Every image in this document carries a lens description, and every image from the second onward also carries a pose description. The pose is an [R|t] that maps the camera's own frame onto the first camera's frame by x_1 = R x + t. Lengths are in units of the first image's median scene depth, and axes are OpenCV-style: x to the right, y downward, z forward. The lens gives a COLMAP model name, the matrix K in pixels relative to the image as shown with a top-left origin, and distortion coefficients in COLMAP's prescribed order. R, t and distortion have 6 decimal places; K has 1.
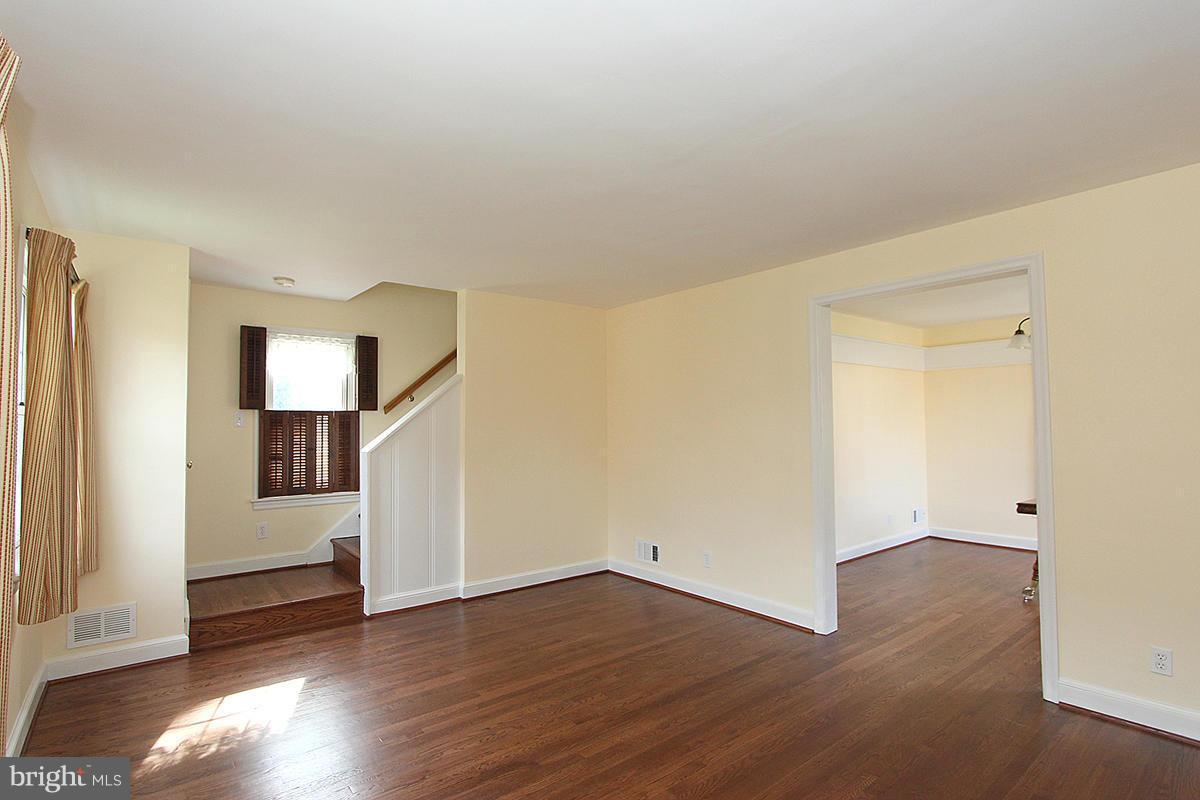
lens RADIAL K [[573.5, 0, 586.7], [0, 573.5, 398.3], [0, 0, 1]] dist [-0.002331, 0.000167]
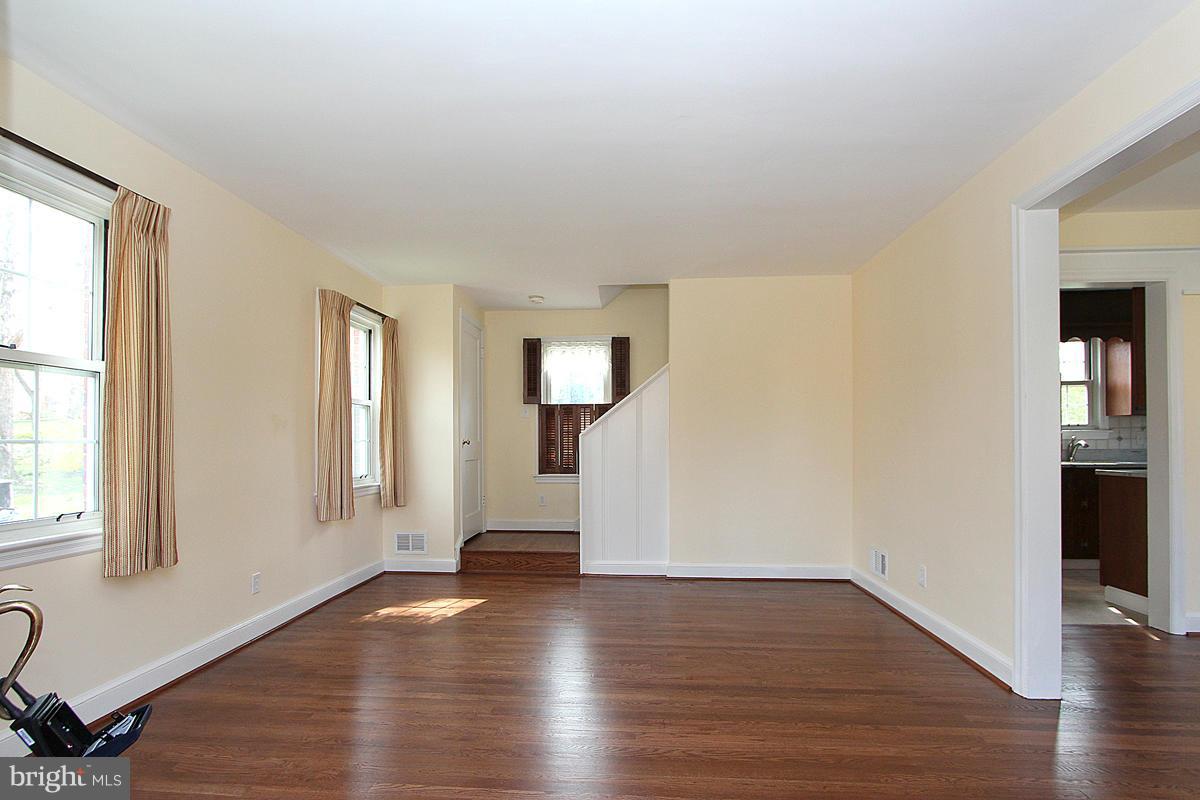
lens RADIAL K [[591.0, 0, 599.8], [0, 591.0, 437.6], [0, 0, 1]] dist [-0.001349, -0.000072]
pose [[0.741214, 0.001976, -0.671266, 0.437297], [0.030975, 0.998830, 0.037144, 0.053026], [0.670553, -0.048324, 0.740286, 0.134293]]
